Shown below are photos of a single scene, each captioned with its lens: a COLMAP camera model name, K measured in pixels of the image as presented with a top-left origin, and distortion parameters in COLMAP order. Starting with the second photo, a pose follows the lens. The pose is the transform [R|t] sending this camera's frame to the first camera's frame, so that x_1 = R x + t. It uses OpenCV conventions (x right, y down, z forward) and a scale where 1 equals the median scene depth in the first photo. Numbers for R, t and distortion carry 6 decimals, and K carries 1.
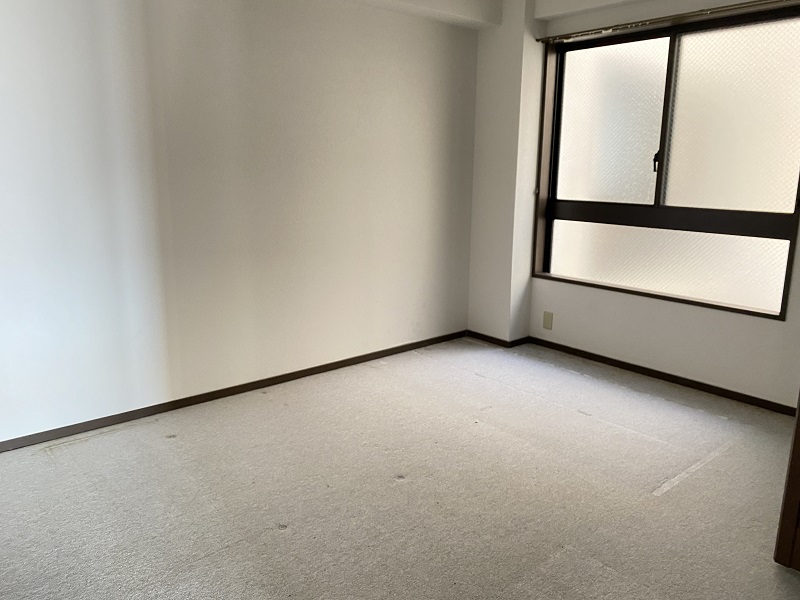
lens RADIAL K [[608.0, 0, 400.0], [0, 608.0, 300.0], [0, 0, 1]] dist [-0.000907, -0.006178]
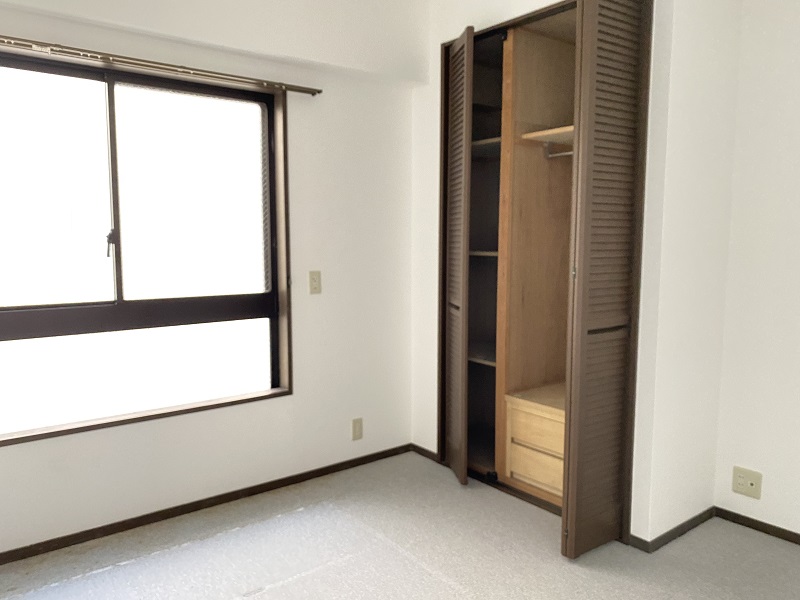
lens RADIAL K [[608.0, 0, 400.0], [0, 608.0, 300.0], [0, 0, 1]] dist [-0.000907, -0.006178]
pose [[0.036492, -0.110740, 0.993179, -0.325557], [0.217060, 0.970993, 0.100291, -0.164310], [-0.975476, 0.211920, 0.059470, 0.650055]]
